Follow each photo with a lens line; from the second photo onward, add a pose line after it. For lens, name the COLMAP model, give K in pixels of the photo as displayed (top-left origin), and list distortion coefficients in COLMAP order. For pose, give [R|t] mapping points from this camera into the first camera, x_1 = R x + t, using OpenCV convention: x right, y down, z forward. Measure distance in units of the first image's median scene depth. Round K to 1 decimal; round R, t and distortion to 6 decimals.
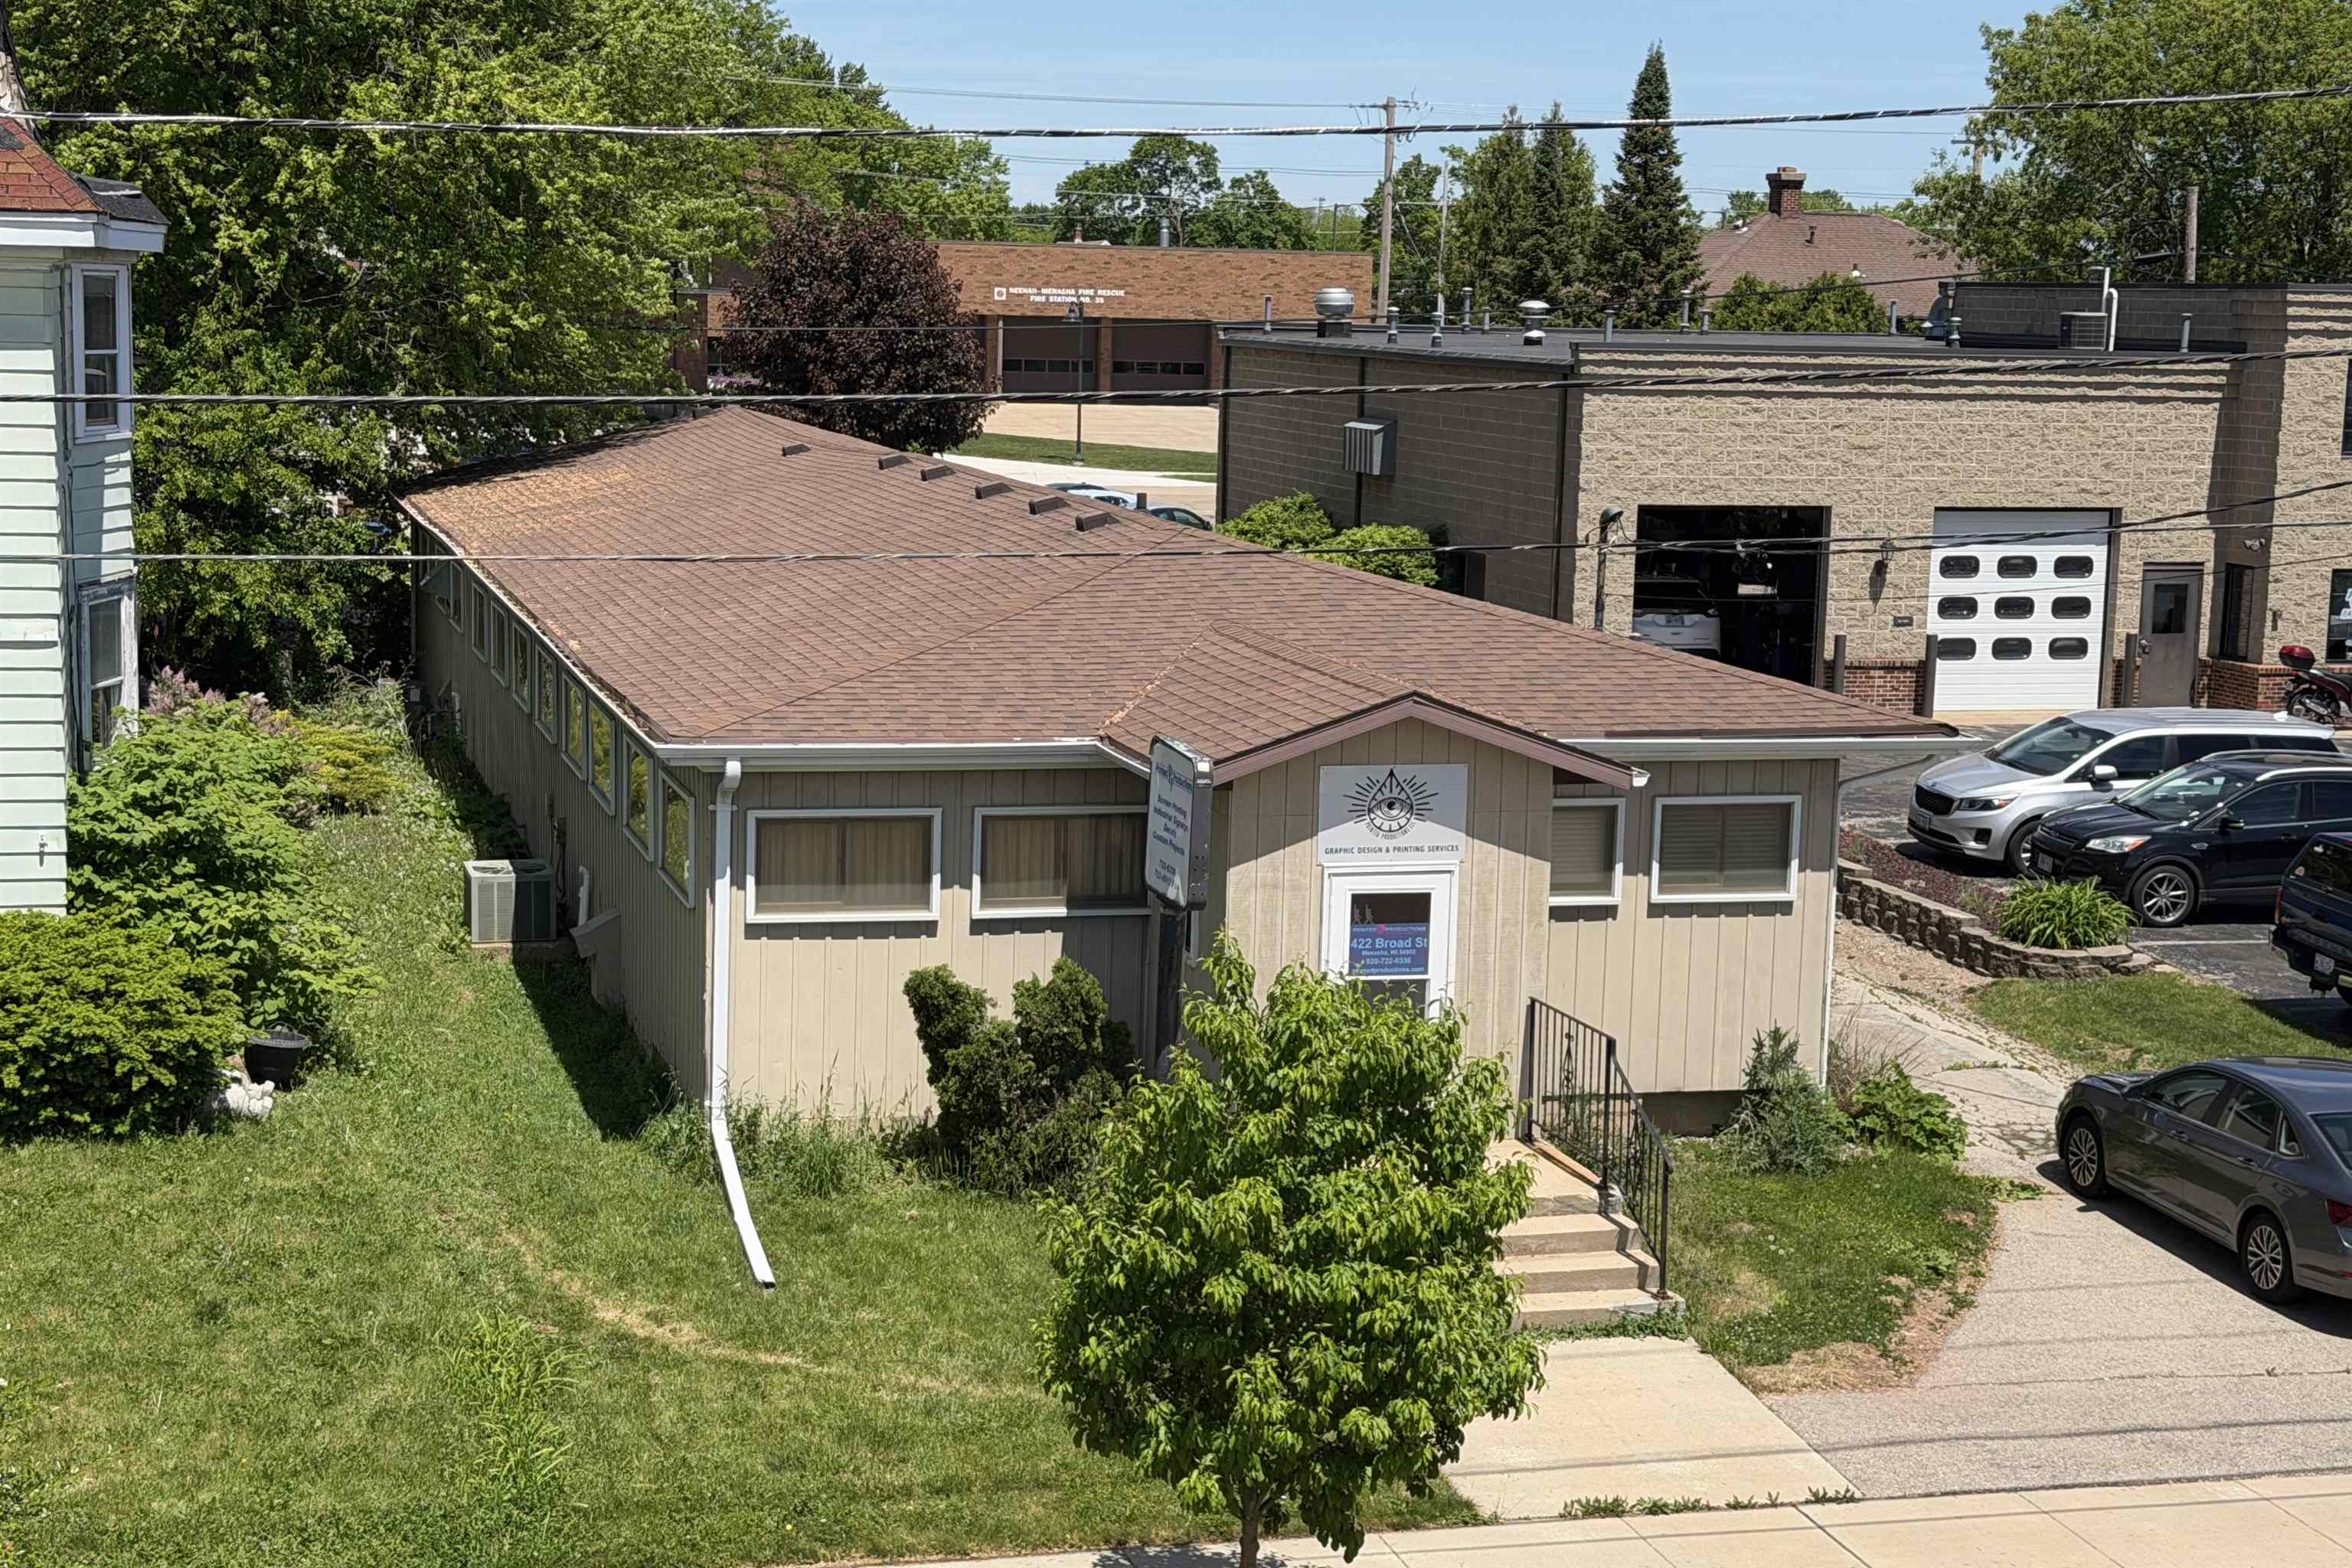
lens RADIAL K [[3693.0, 0, 1209.2], [0, 3693.0, 851.3], [0, 0, 1]] dist [0.170449, -0.162195]
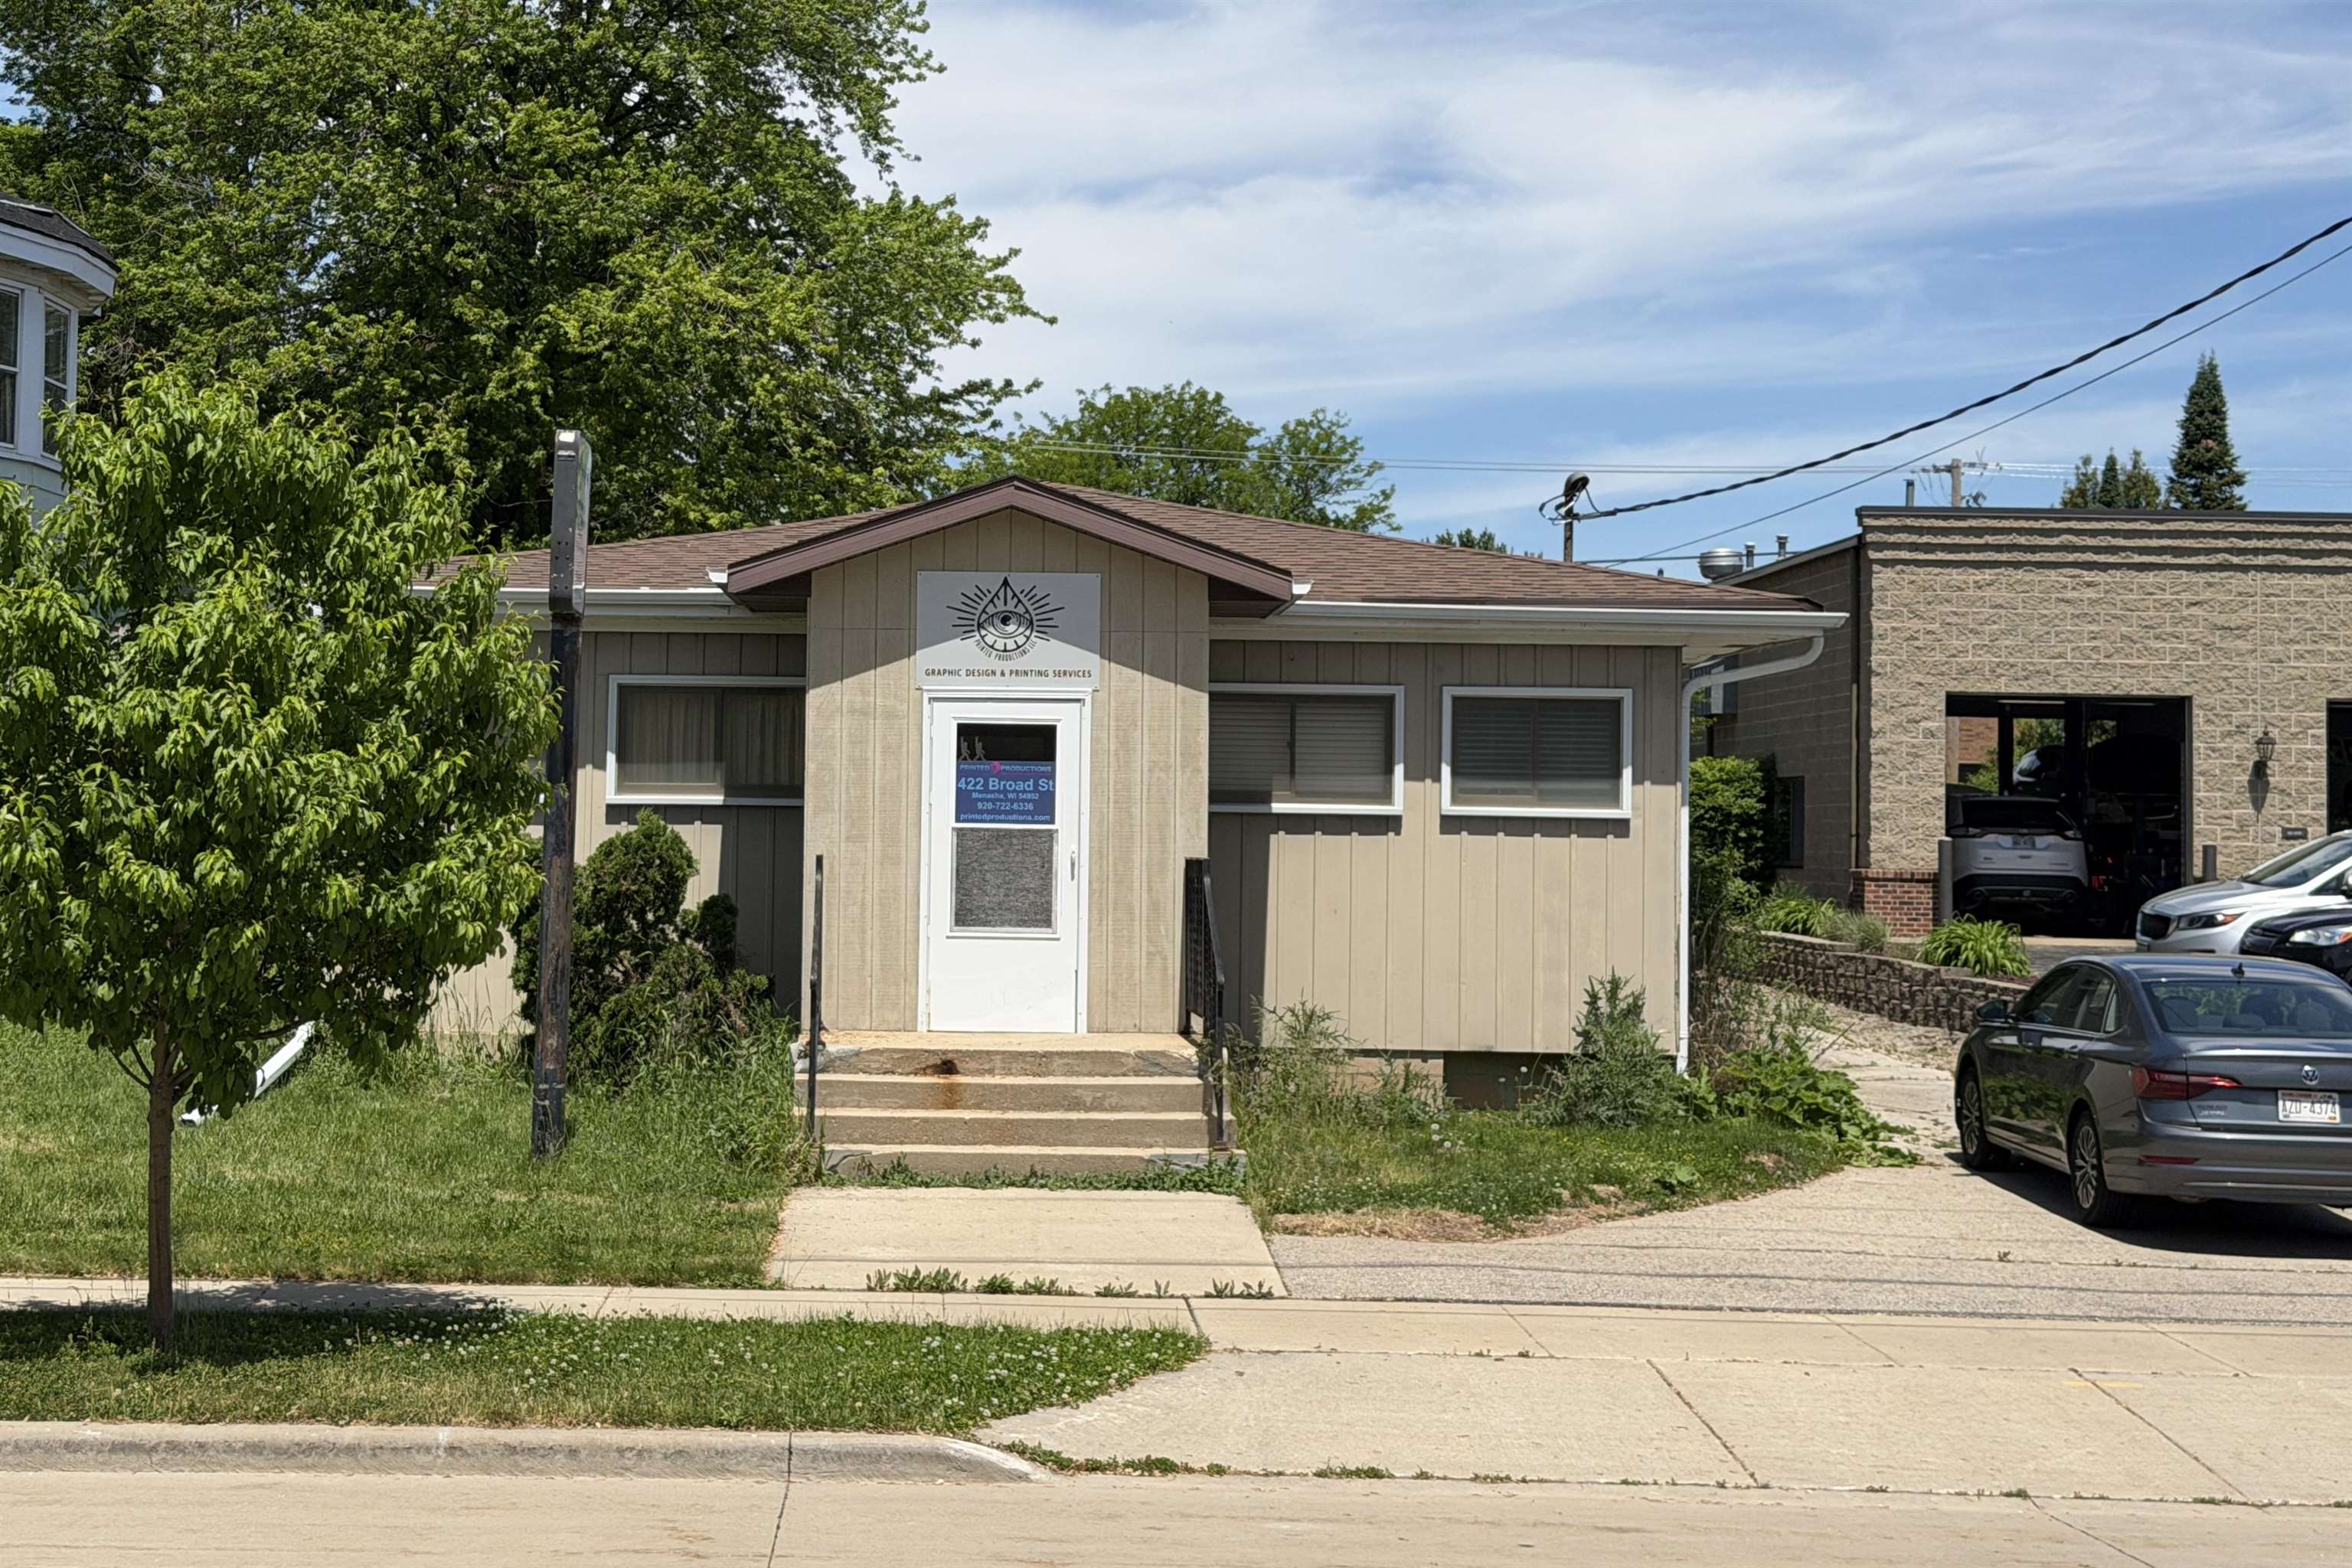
lens RADIAL K [[3860.8, 0, 1047.4], [0, 3860.8, 664.0], [0, 0, 1]] dist [0.193091, -0.316840]
pose [[0.967108, -0.024662, -0.253166, 0.262885], [-0.027584, 0.979251, -0.200765, 0.162969], [0.252864, 0.201145, 0.946362, 0.152999]]
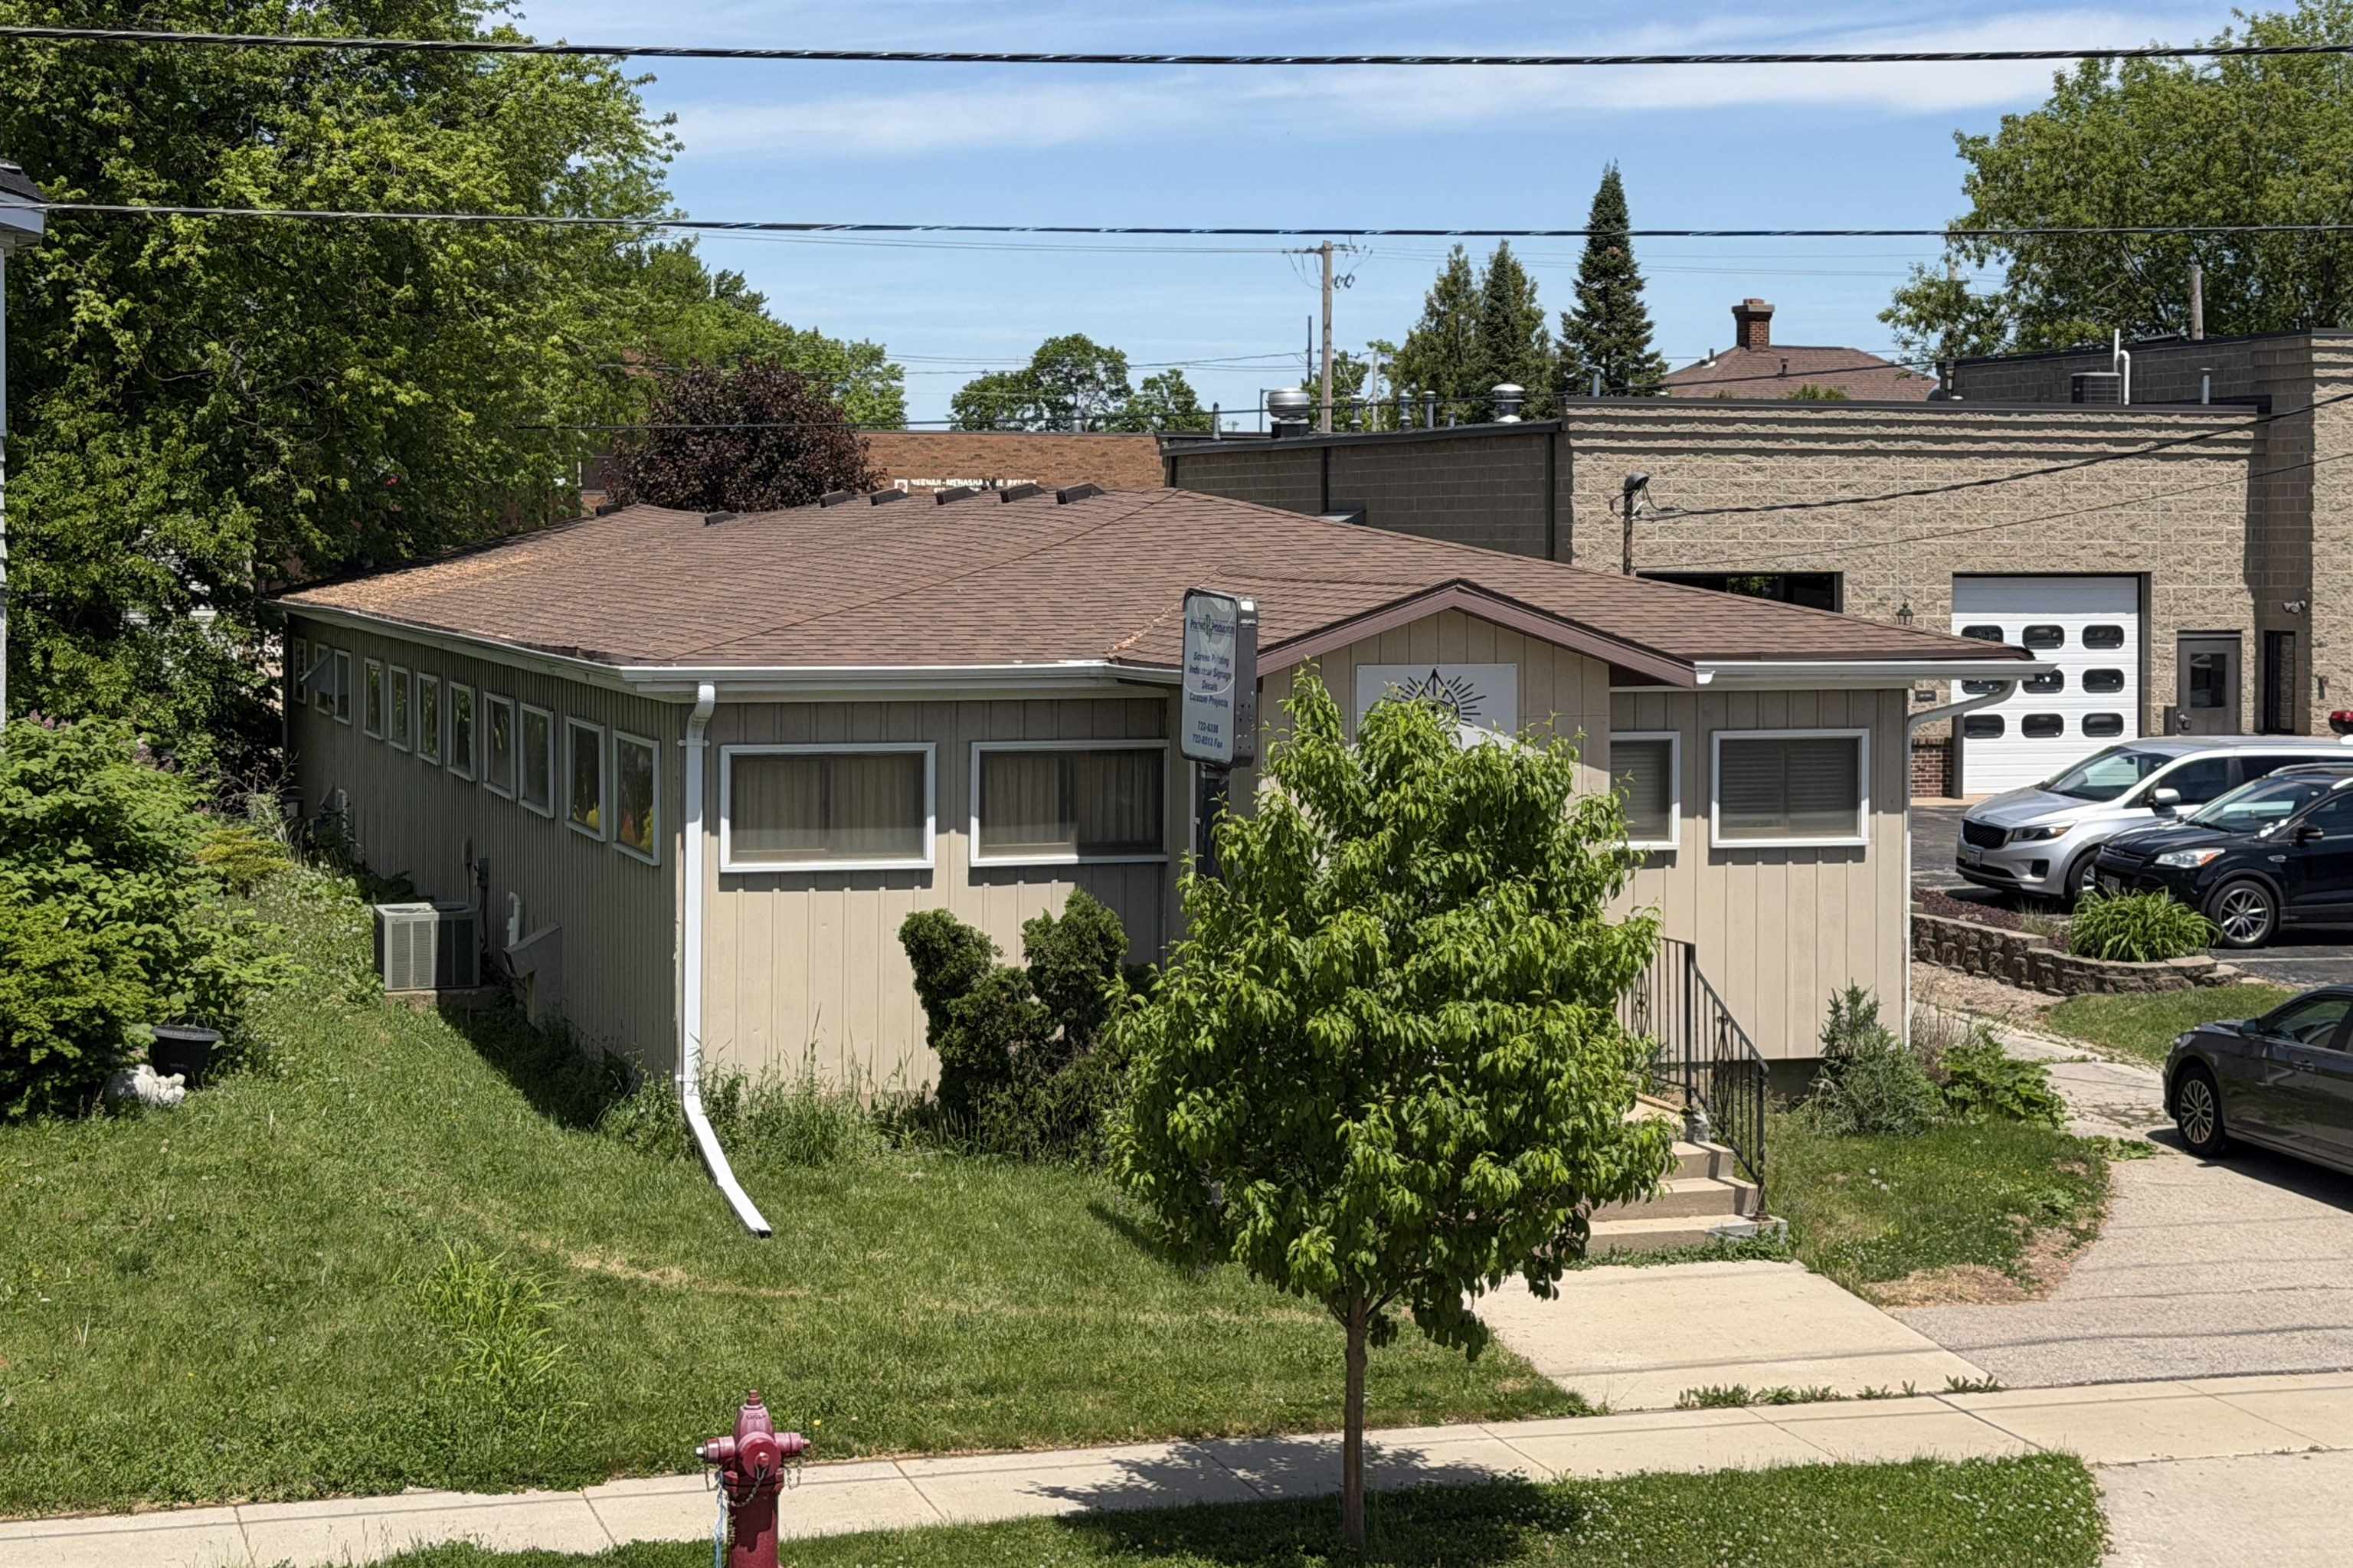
lens RADIAL K [[4067.8, 0, 1309.1], [0, 4067.8, 648.0], [0, 0, 1]] dist [0.161511, -0.110605]
pose [[0.998487, -0.025323, 0.048816, -0.028323], [0.031239, 0.991724, -0.124533, 0.089842], [-0.045258, 0.125870, 0.991014, 0.004391]]
